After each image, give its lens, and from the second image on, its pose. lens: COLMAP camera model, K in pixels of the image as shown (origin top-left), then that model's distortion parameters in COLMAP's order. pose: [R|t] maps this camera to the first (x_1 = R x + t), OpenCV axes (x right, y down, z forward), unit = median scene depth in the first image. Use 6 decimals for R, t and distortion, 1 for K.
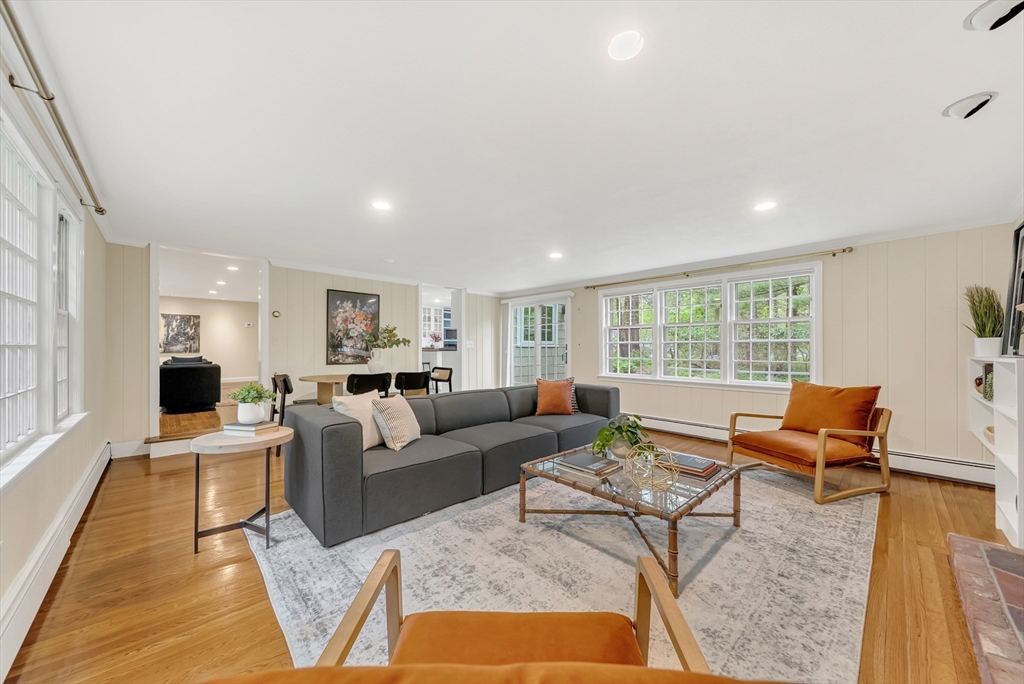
lens RADIAL K [[367.3, 0, 503.8], [0, 367.3, 348.0], [0, 0, 1]] dist [-0.001723, 0.000260]
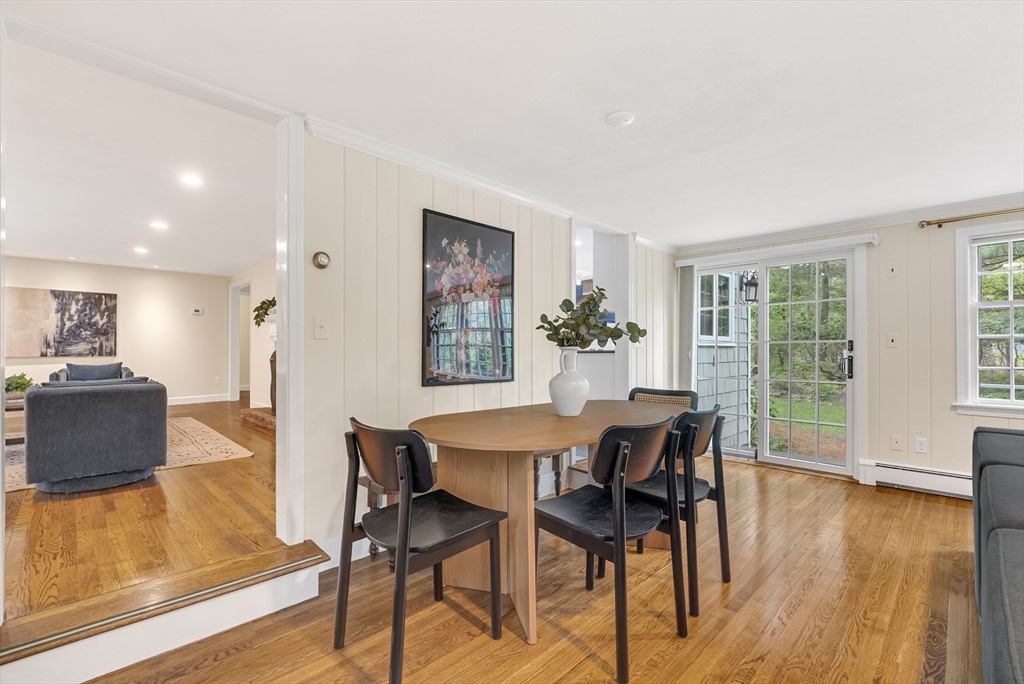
lens RADIAL K [[452.4, 0, 502.9], [0, 452.4, 348.8], [0, 0, 1]] dist [-0.008504, 0.000196]
pose [[0.999759, -0.000606, 0.021935, -0.326282], [0.000612, 1.000000, -0.000295, 0.001843], [-0.021935, 0.000309, 0.999759, 0.384554]]
